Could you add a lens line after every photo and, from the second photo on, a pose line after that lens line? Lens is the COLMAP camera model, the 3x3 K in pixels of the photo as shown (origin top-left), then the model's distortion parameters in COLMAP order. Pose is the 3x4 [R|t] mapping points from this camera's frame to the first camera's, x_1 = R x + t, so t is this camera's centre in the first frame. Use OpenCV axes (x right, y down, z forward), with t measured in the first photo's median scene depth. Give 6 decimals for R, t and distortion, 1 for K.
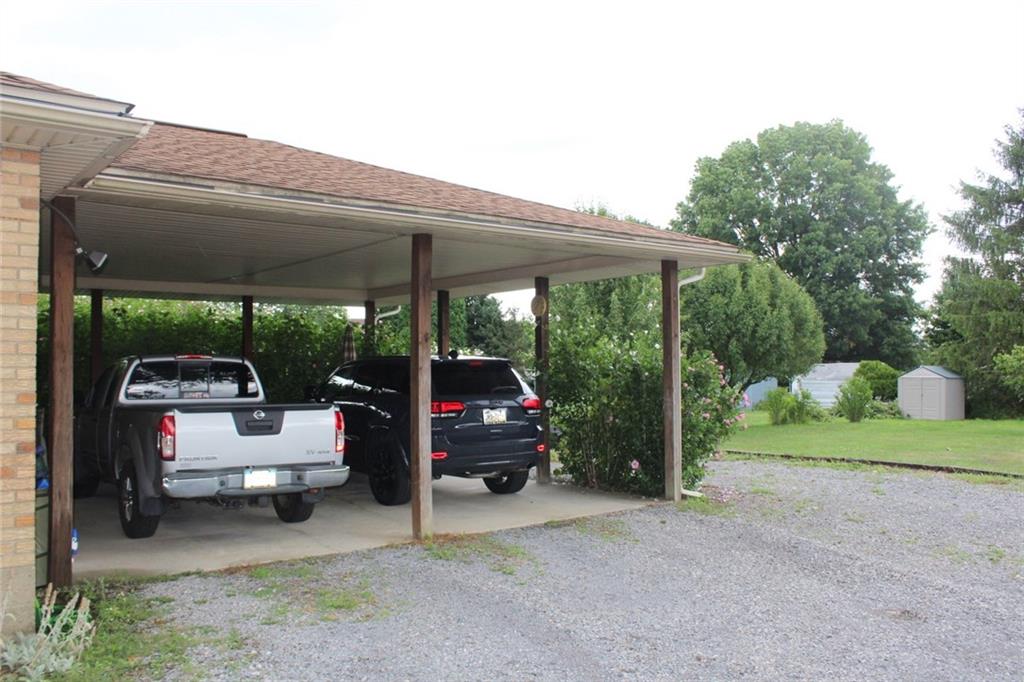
lens RADIAL K [[880.0, 0, 512.0], [0, 880.0, 341.0], [0, 0, 1]] dist [-0.158145, 0.142861]
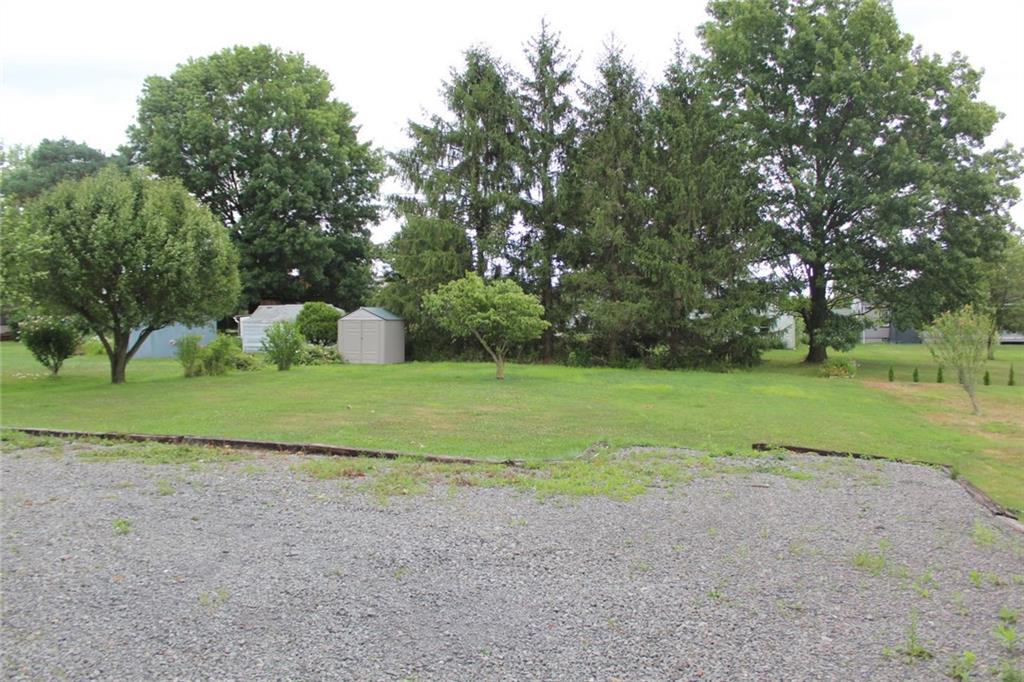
lens RADIAL K [[828.4, 0, 512.0], [0, 828.4, 341.0], [0, 0, 1]] dist [-0.003651, -0.000814]
pose [[0.838926, -0.027764, 0.543537, 0.106085], [-0.009255, 0.997826, 0.065254, 0.004305], [-0.544167, -0.059774, 0.836845, 0.122743]]
